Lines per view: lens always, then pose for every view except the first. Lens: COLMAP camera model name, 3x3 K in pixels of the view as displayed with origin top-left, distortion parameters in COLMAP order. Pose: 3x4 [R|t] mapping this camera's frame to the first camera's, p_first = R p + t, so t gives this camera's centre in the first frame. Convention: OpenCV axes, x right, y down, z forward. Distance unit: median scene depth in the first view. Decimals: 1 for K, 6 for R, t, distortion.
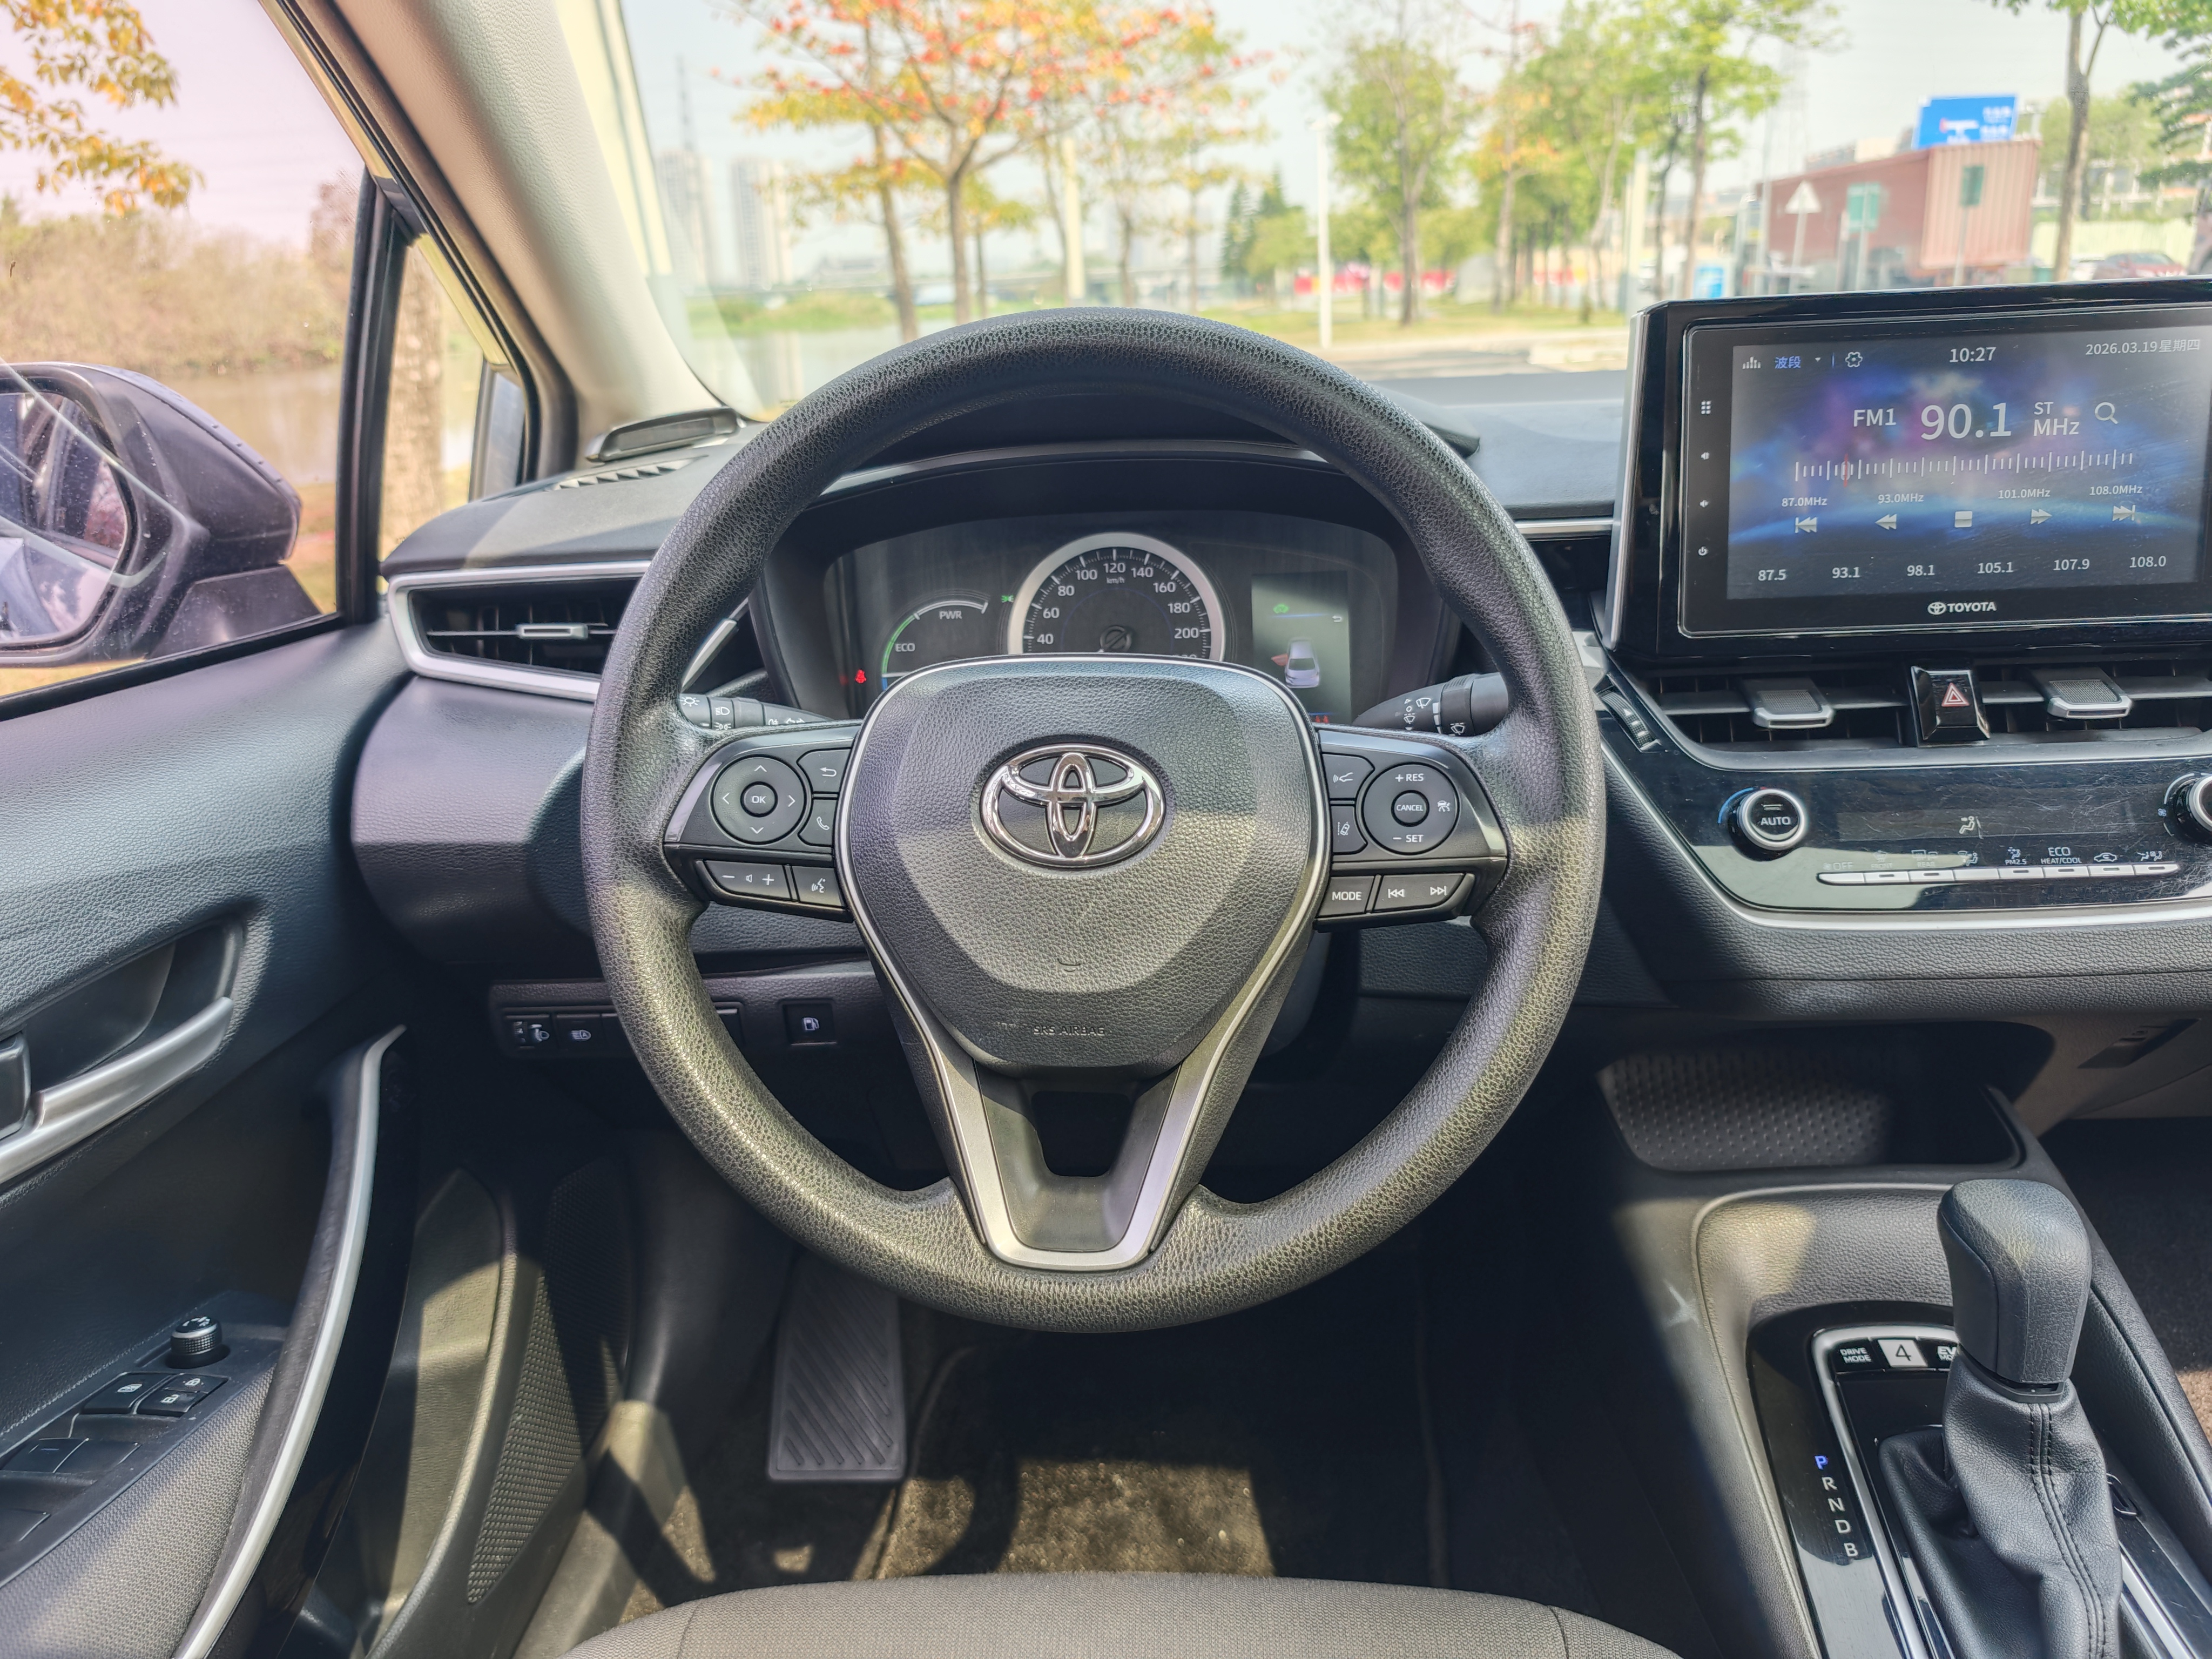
lens RADIAL K [[1532.8, 0, 1114.4], [0, 1532.8, 822.1], [0, 0, 1]] dist [-0.019765, 0.006484]
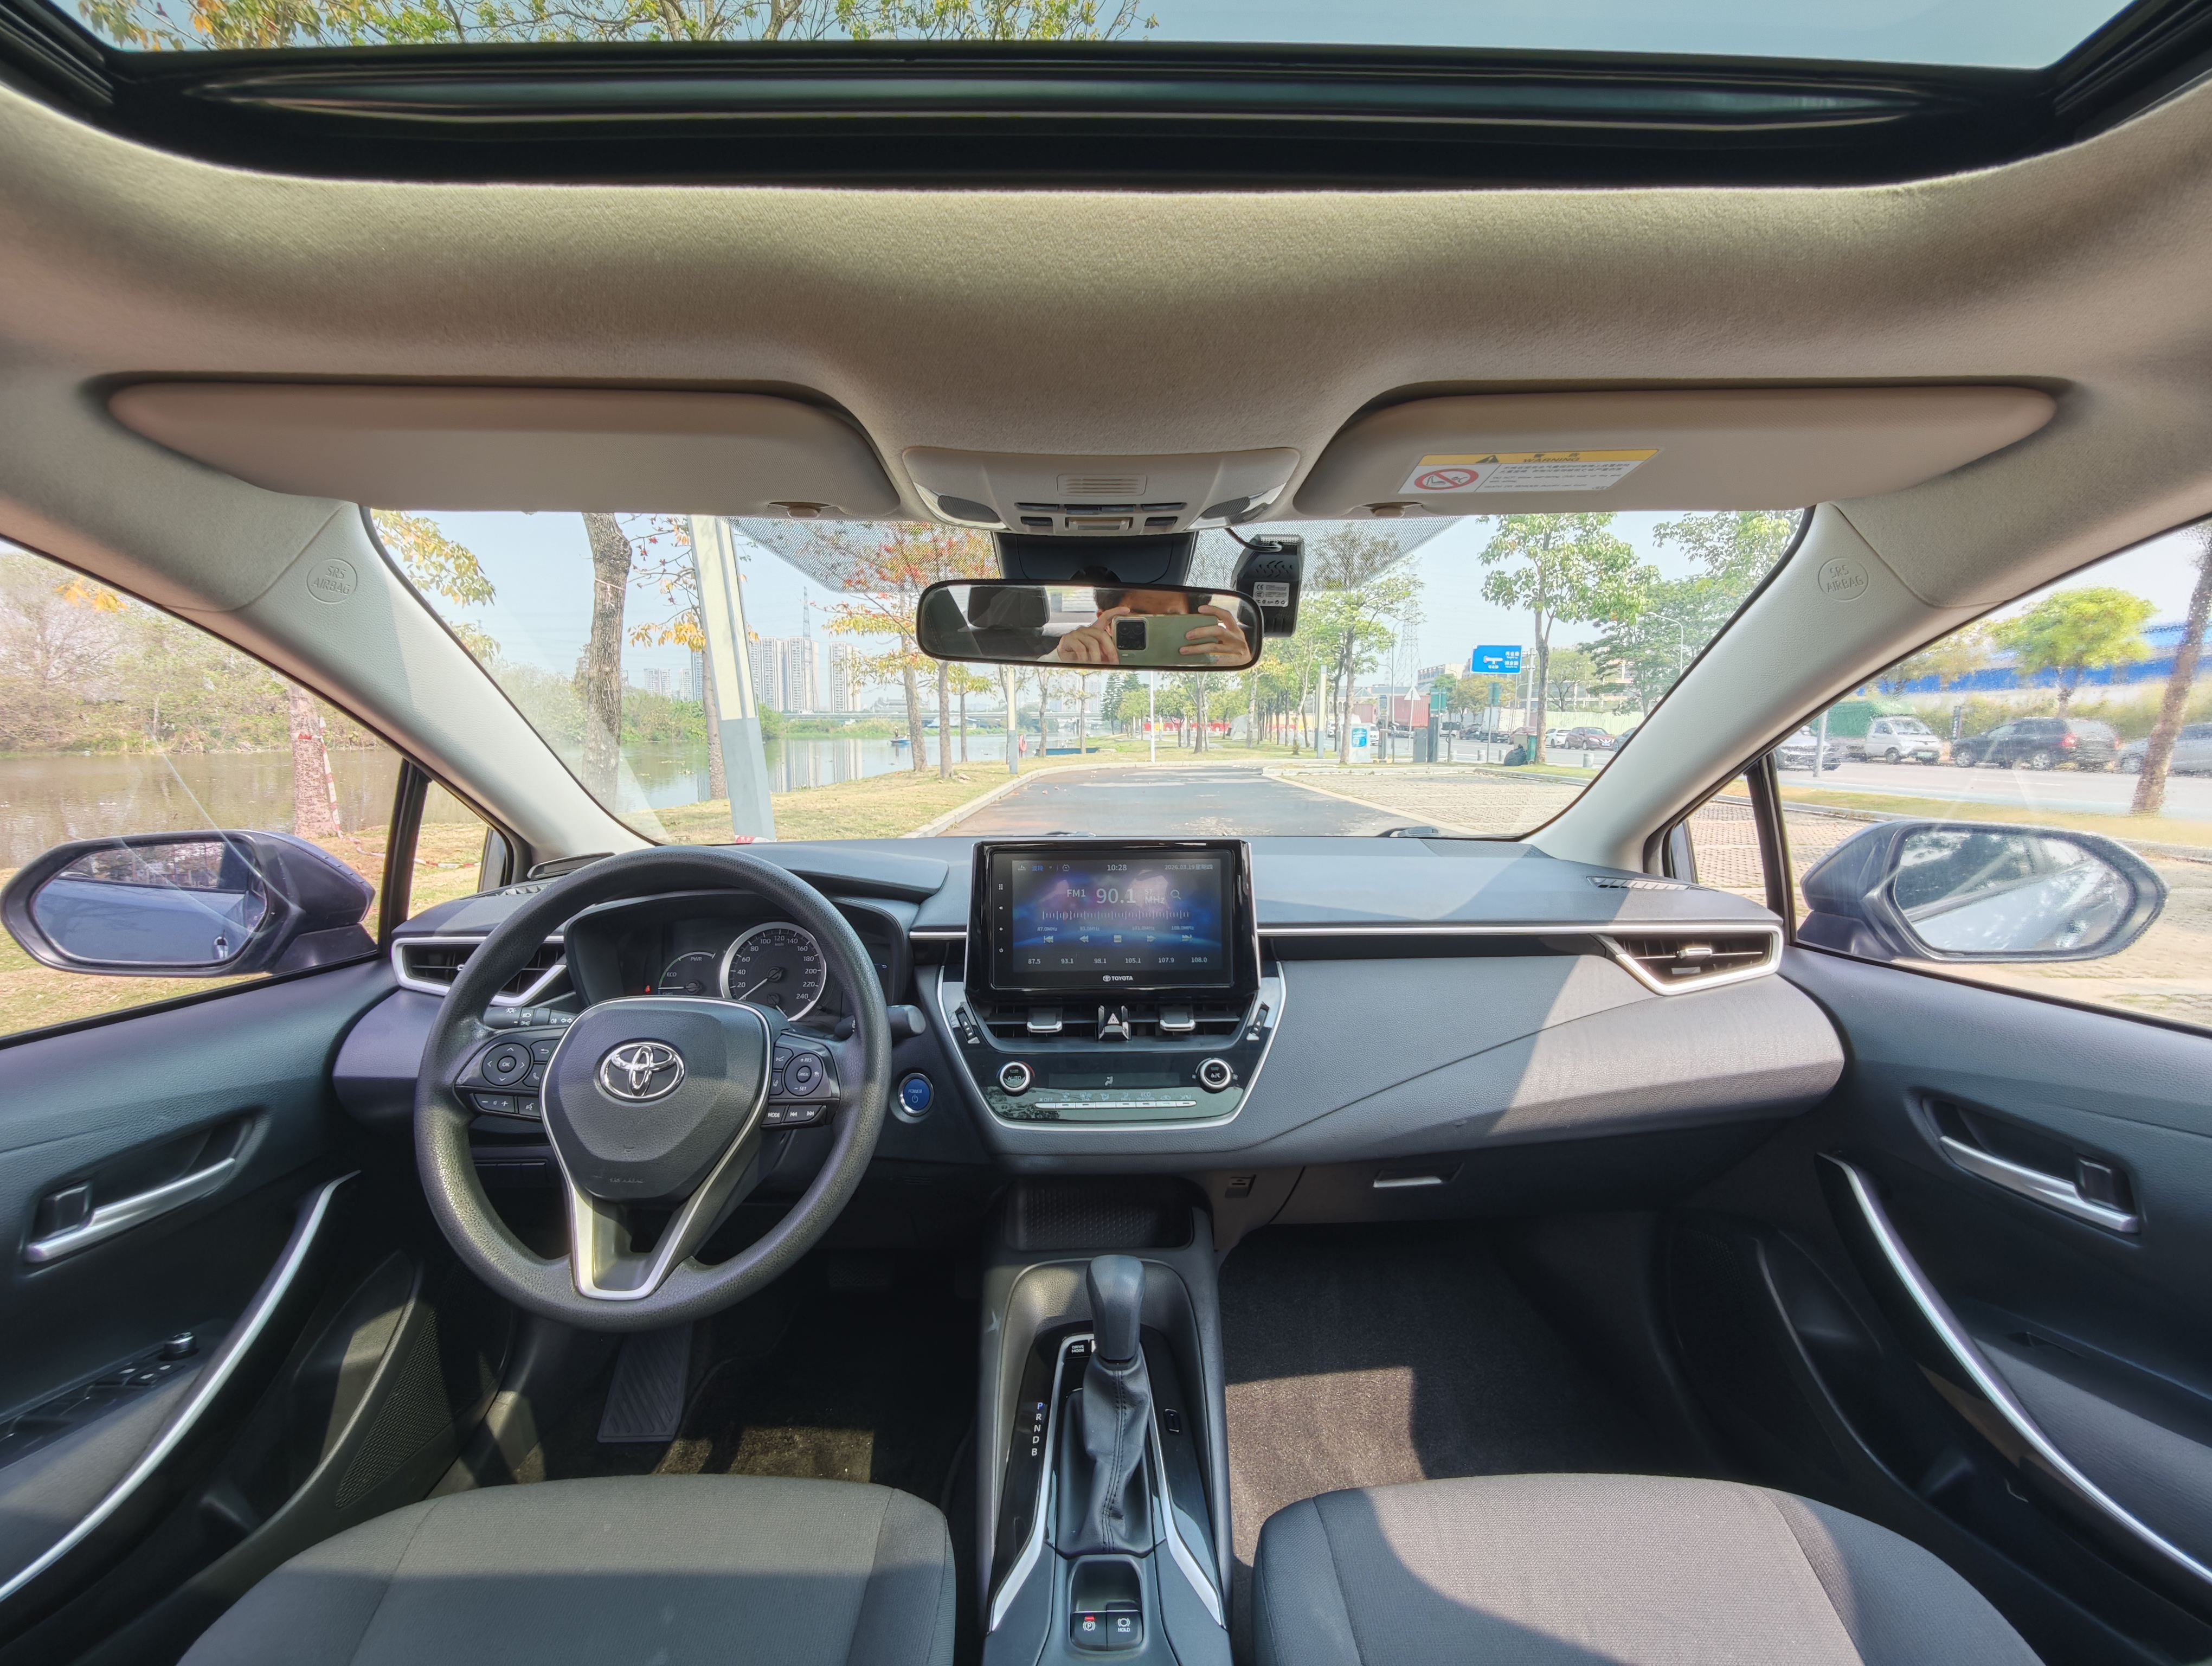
lens RADIAL K [[900.0, 0, 1106.2], [0, 900.0, 845.9], [0, 0, 1]] dist [0.001266, -0.000028]
pose [[0.996779, 0.033466, 0.072880, 0.347631], [-0.018190, 0.979430, -0.200961, -0.052618], [-0.078106, 0.198988, 0.976885, -0.250357]]
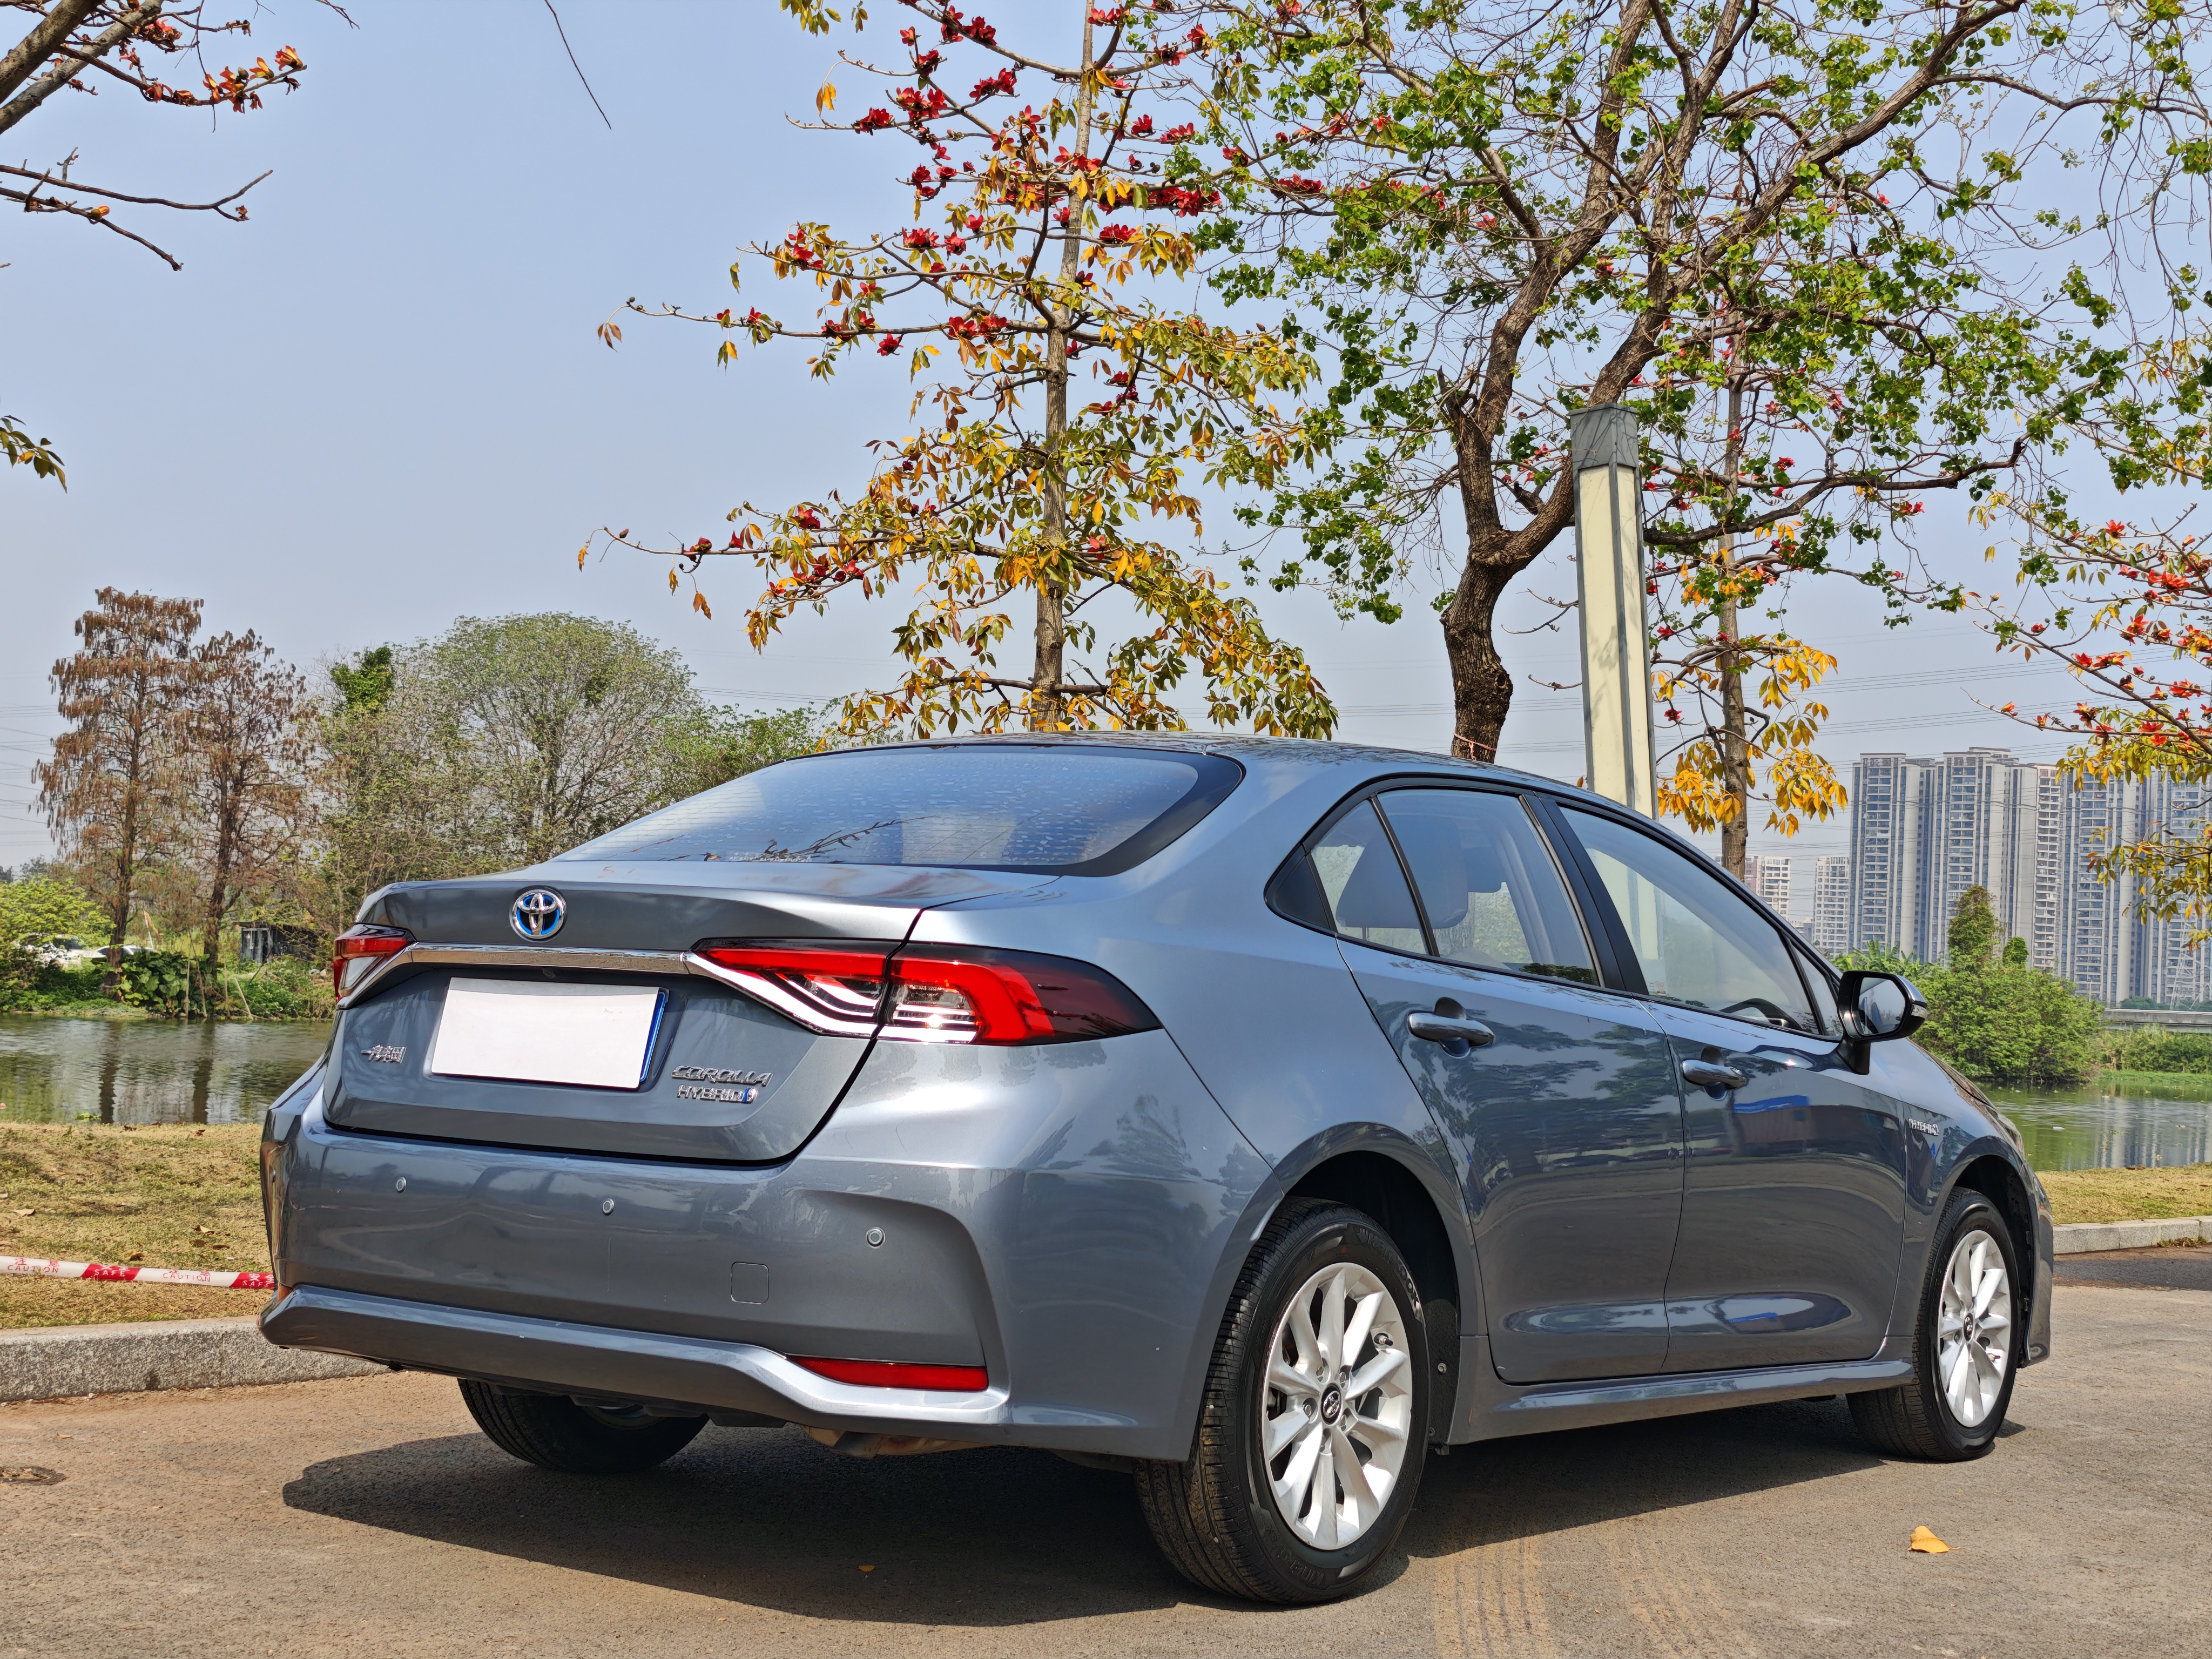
lens RADIAL K [[3037.5, 0, 1113.0], [0, 3037.5, 829.3], [0, 0, 1]] dist [0.039245, 0.000000]
pose [[0.824552, 0.049153, -0.563648, 4.622987], [-0.259518, 0.918096, -0.299582, 2.325933], [0.502757, 0.393297, 0.769774, -6.795815]]
